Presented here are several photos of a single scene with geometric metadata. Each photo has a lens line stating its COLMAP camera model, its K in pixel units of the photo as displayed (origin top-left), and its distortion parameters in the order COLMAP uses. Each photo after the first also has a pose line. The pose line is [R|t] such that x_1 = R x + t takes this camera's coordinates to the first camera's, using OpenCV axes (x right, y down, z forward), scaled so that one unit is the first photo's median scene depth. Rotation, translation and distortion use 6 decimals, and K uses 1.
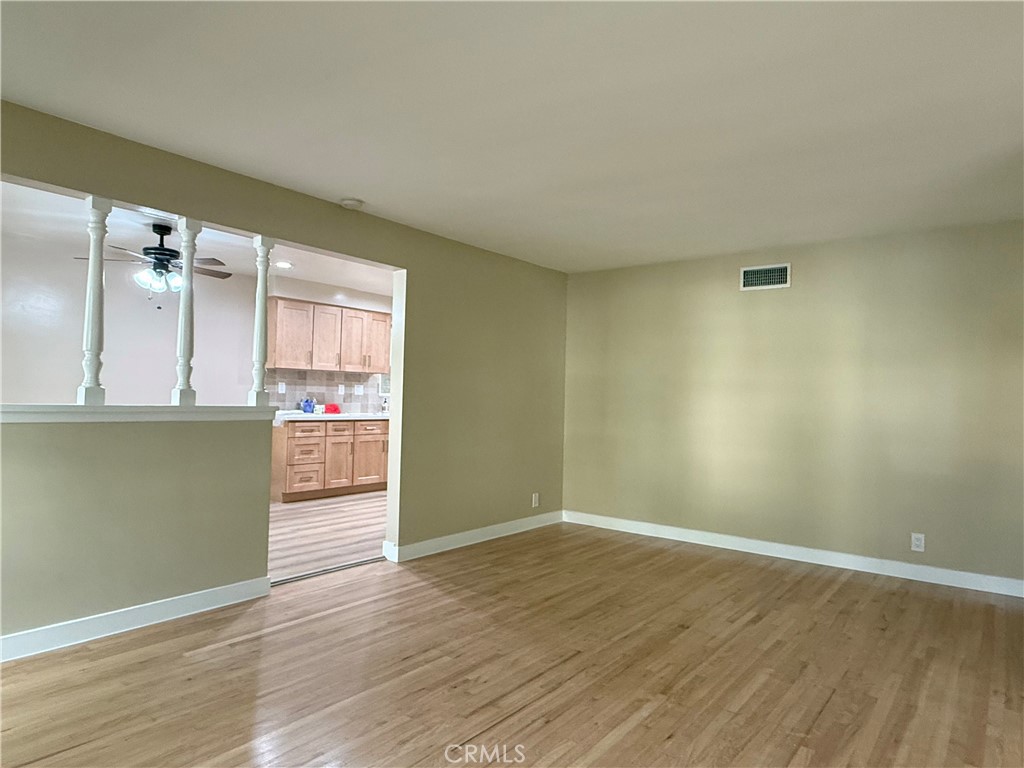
lens RADIAL K [[638.1, 0, 514.2], [0, 638.1, 379.1], [0, 0, 1]] dist [0.003086, -0.001824]
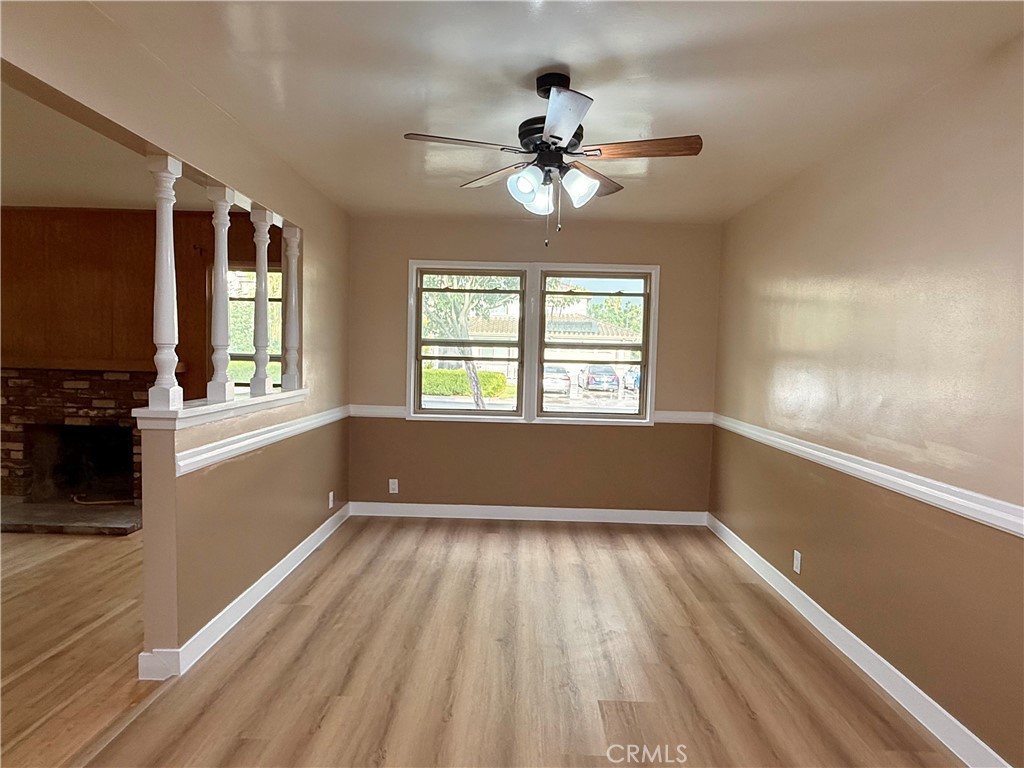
lens RADIAL K [[579.3, 0, 514.1], [0, 579.3, 388.4], [0, 0, 1]] dist [-0.004449, -0.000439]
pose [[-0.791072, -0.009222, -0.611654, -0.323859], [-0.033193, 0.999060, 0.027866, -0.011905], [0.610822, 0.042347, -0.790634, 1.779407]]
